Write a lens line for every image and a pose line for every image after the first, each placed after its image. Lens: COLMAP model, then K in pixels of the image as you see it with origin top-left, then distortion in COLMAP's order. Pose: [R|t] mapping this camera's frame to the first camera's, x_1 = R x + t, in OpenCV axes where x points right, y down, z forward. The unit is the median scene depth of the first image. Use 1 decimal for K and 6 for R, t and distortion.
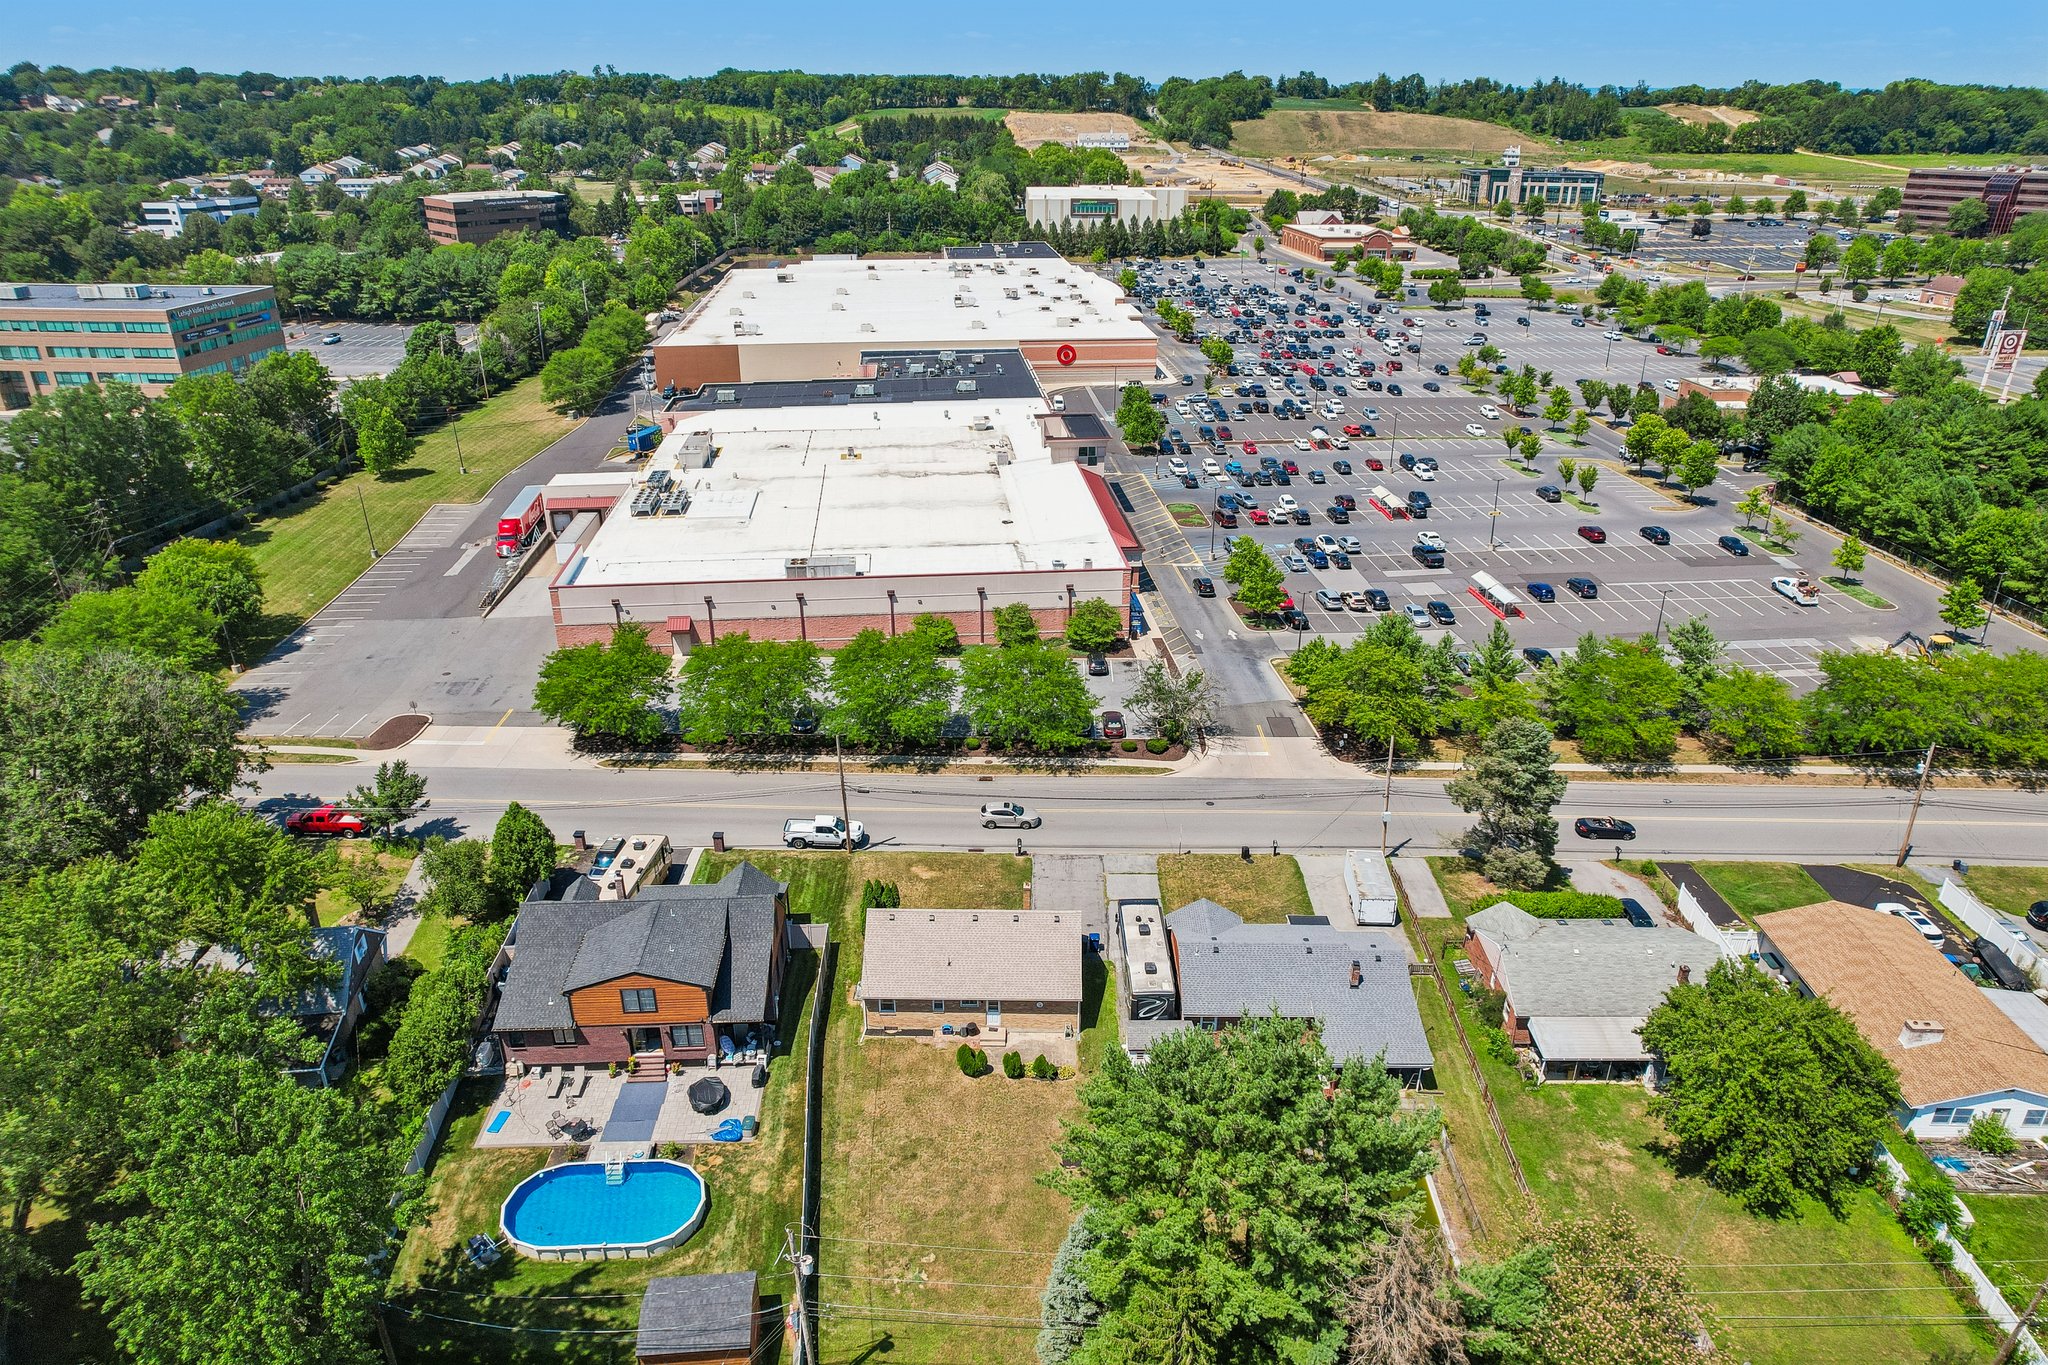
lens RADIAL K [[1307.5, 0, 1021.4], [0, 1307.5, 685.1], [0, 0, 1]] dist [-0.074554, 0.064784]
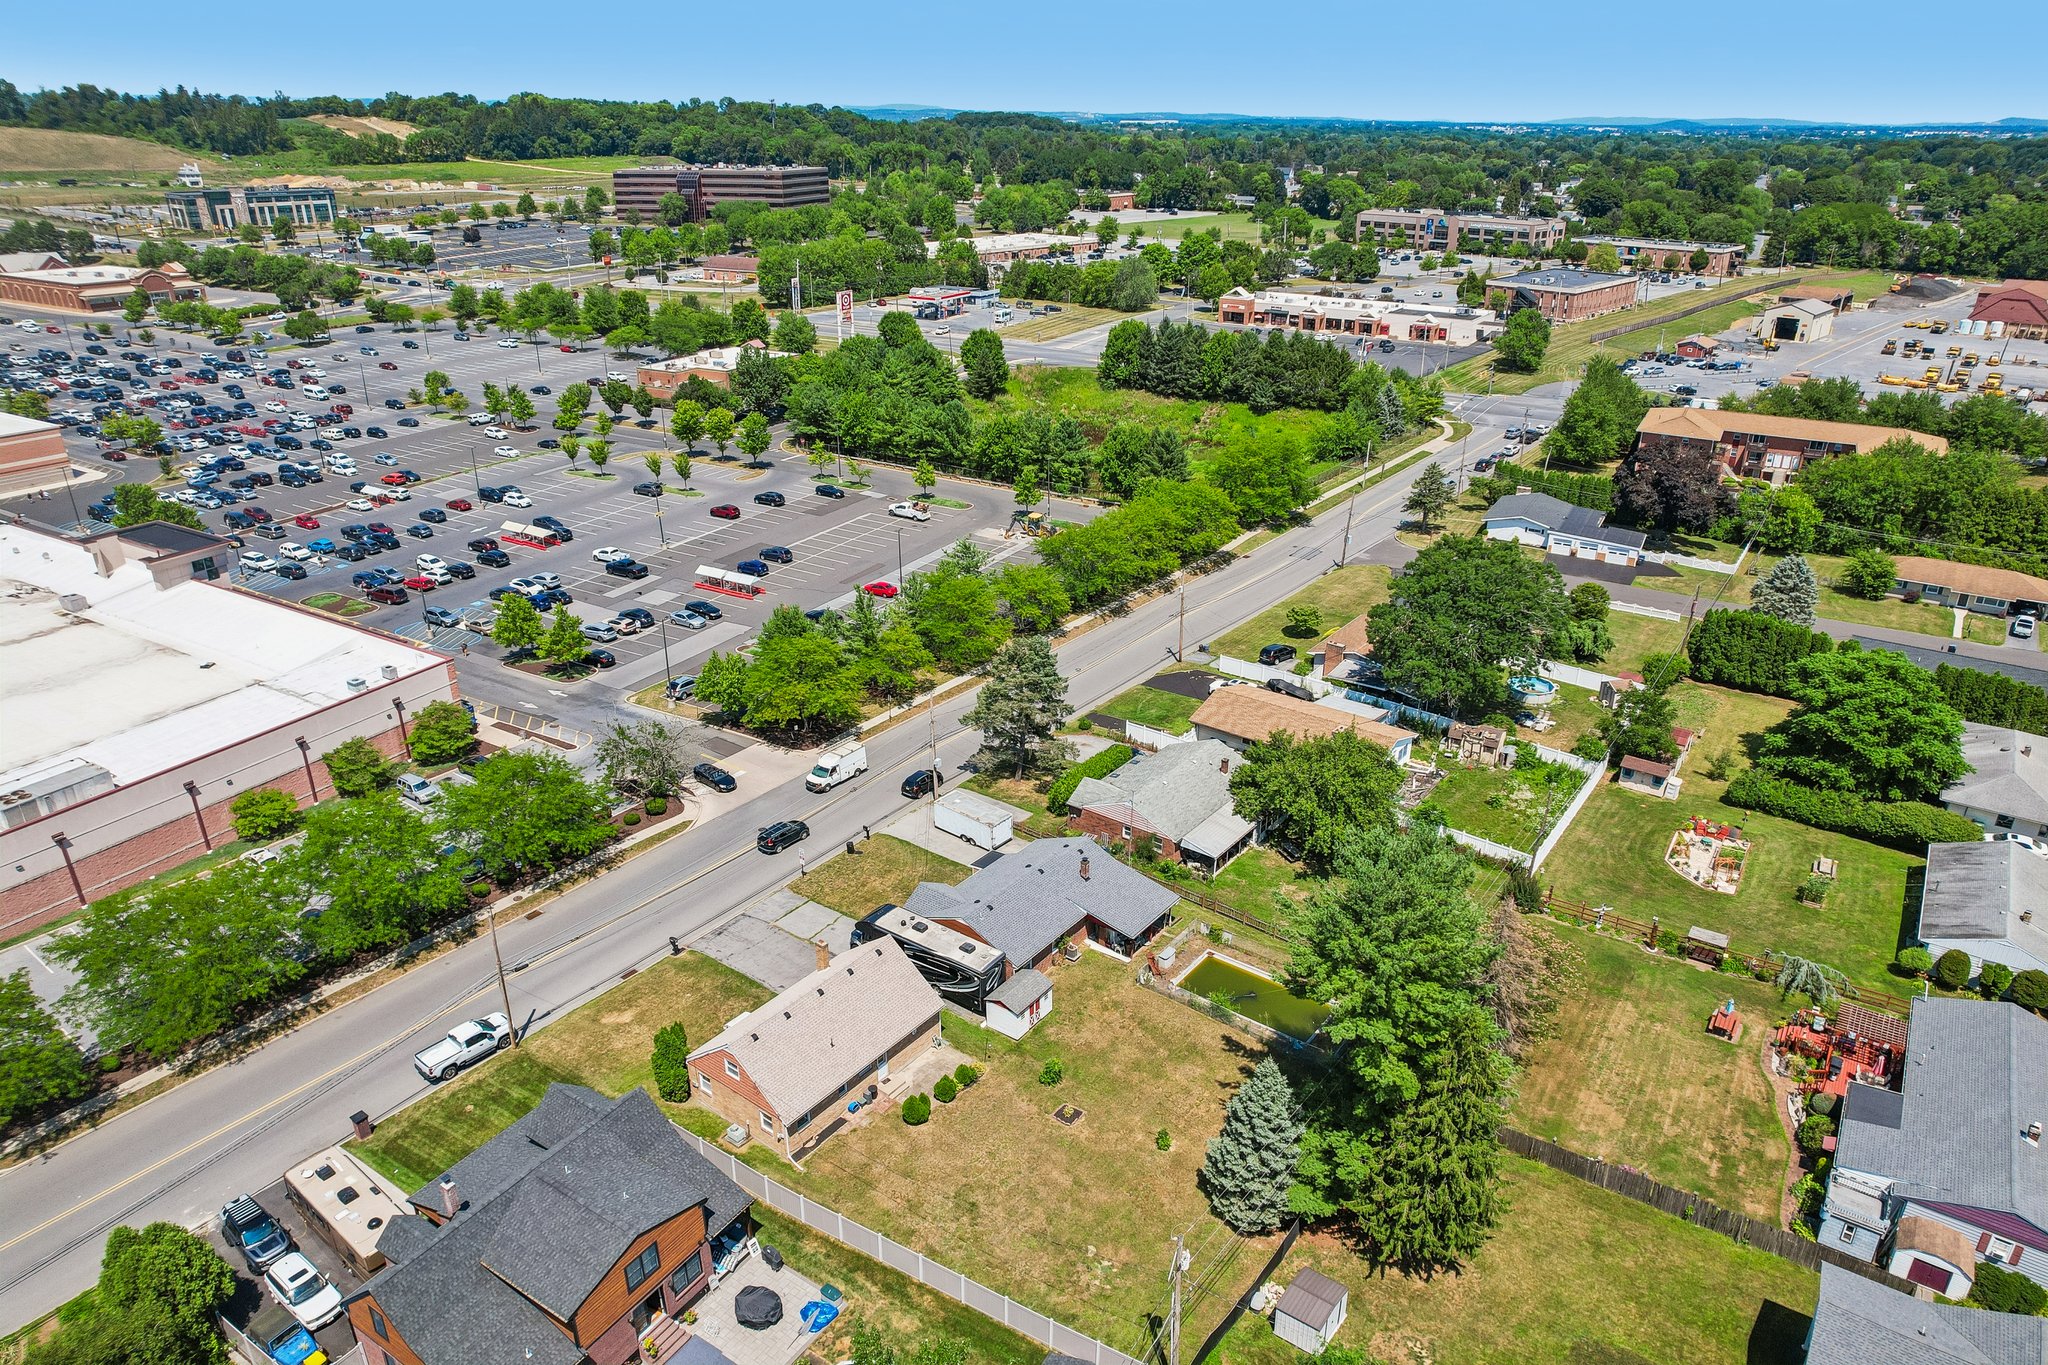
lens RADIAL K [[1307.5, 0, 1037.5], [0, 1307.5, 694.1], [0, 0, 1]] dist [-0.074554, 0.064784]
pose [[0.587390, -0.331490, 0.738301, -0.094042], [0.331661, 0.930740, 0.154025, -0.019491], [-0.738224, 0.154393, 0.656649, 0.036700]]
